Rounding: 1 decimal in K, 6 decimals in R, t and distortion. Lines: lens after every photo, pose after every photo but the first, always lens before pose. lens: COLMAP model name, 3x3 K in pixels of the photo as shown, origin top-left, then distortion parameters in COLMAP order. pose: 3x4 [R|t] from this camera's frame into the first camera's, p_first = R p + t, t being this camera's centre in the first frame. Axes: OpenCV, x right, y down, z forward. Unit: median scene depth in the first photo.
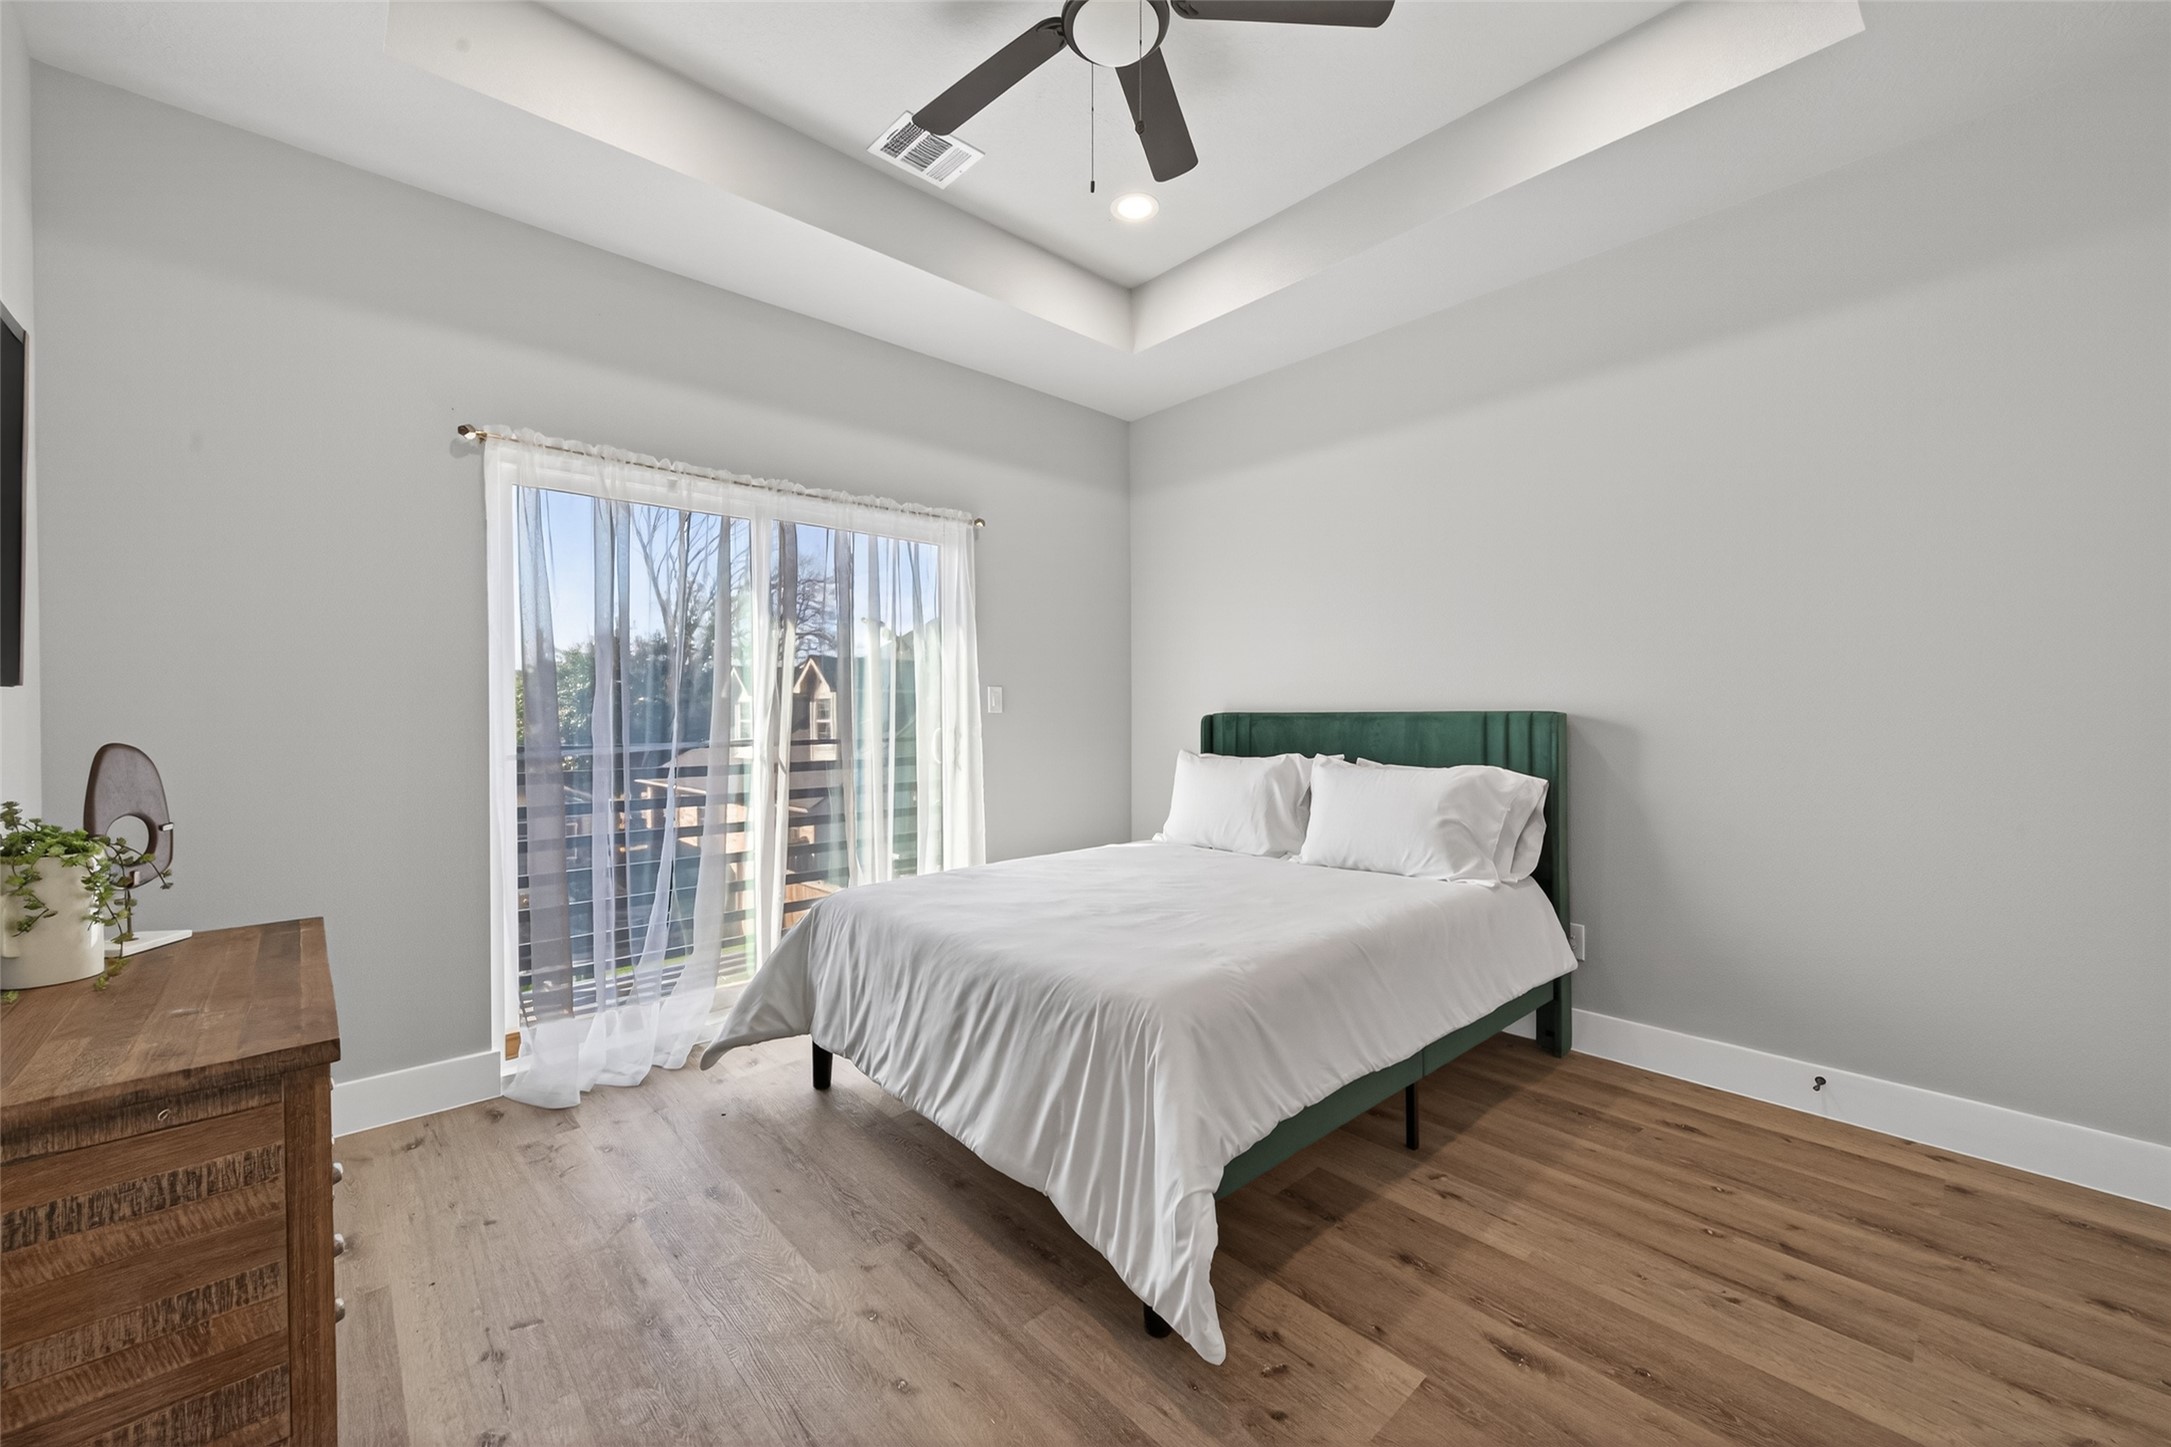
lens RADIAL K [[858.5, 0, 1091.0], [0, 858.5, 714.1], [0, 0, 1]] dist [0.006309, -0.000047]
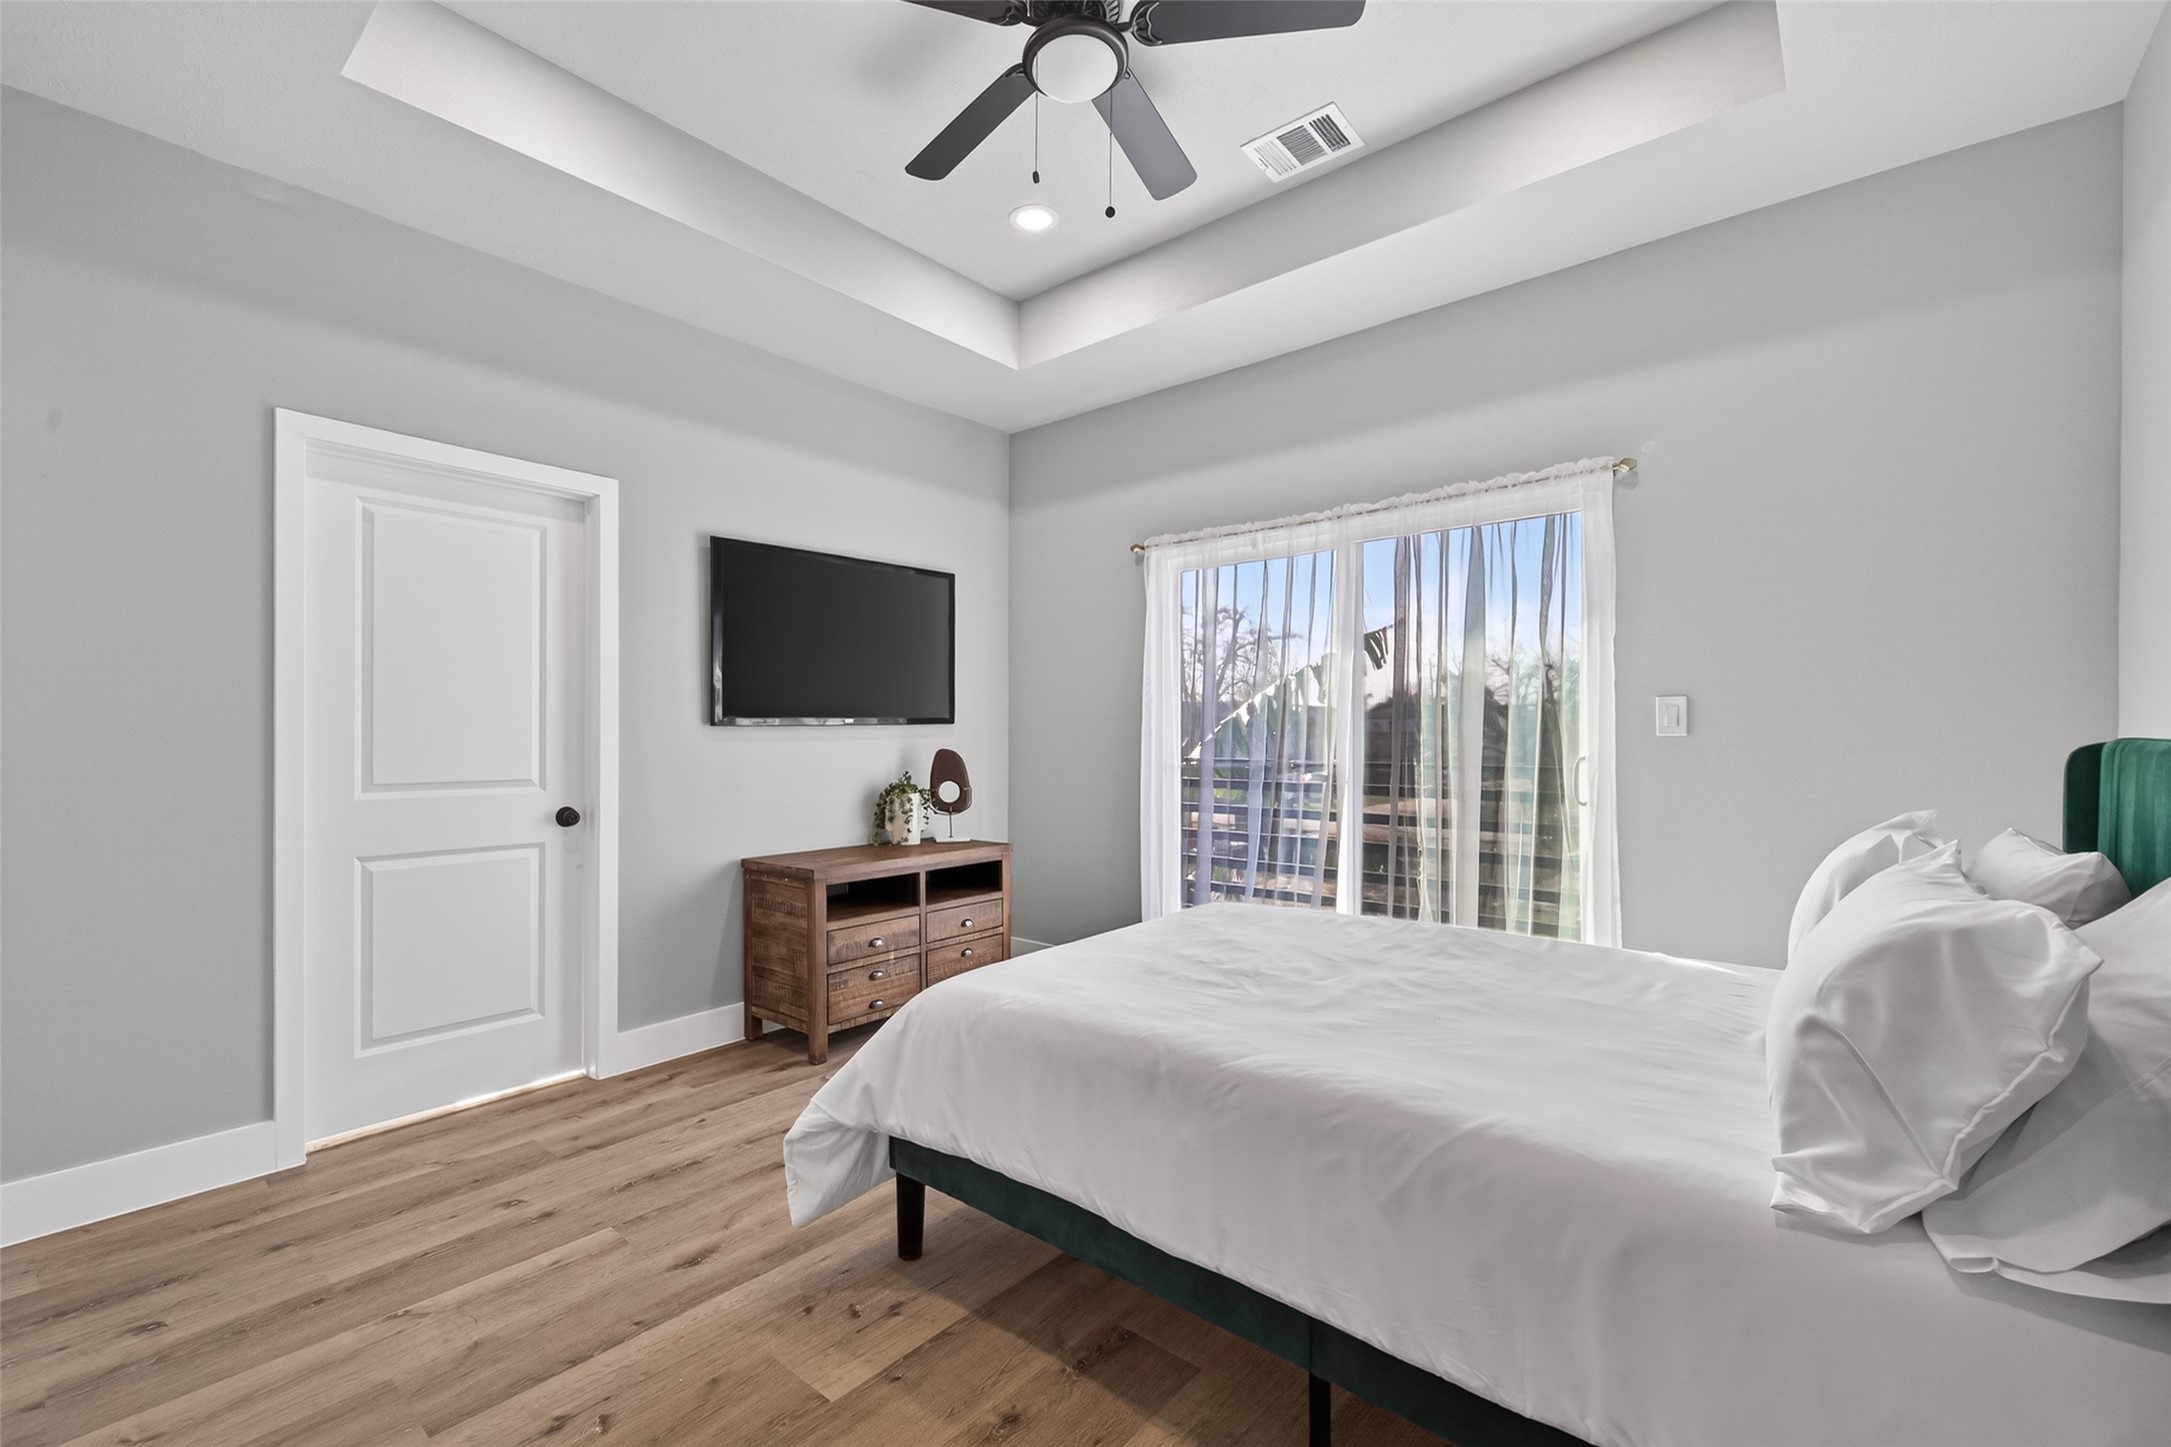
lens RADIAL K [[991.6, 0, 1085.5], [0, 991.6, 723.5], [0, 0, 1]] dist [0.001256, 0.000050]
pose [[0.087416, -0.006499, -0.996151, 0.923186], [0.002369, 0.999977, -0.006316, -0.009310], [0.996169, -0.001808, 0.087429, 0.701800]]
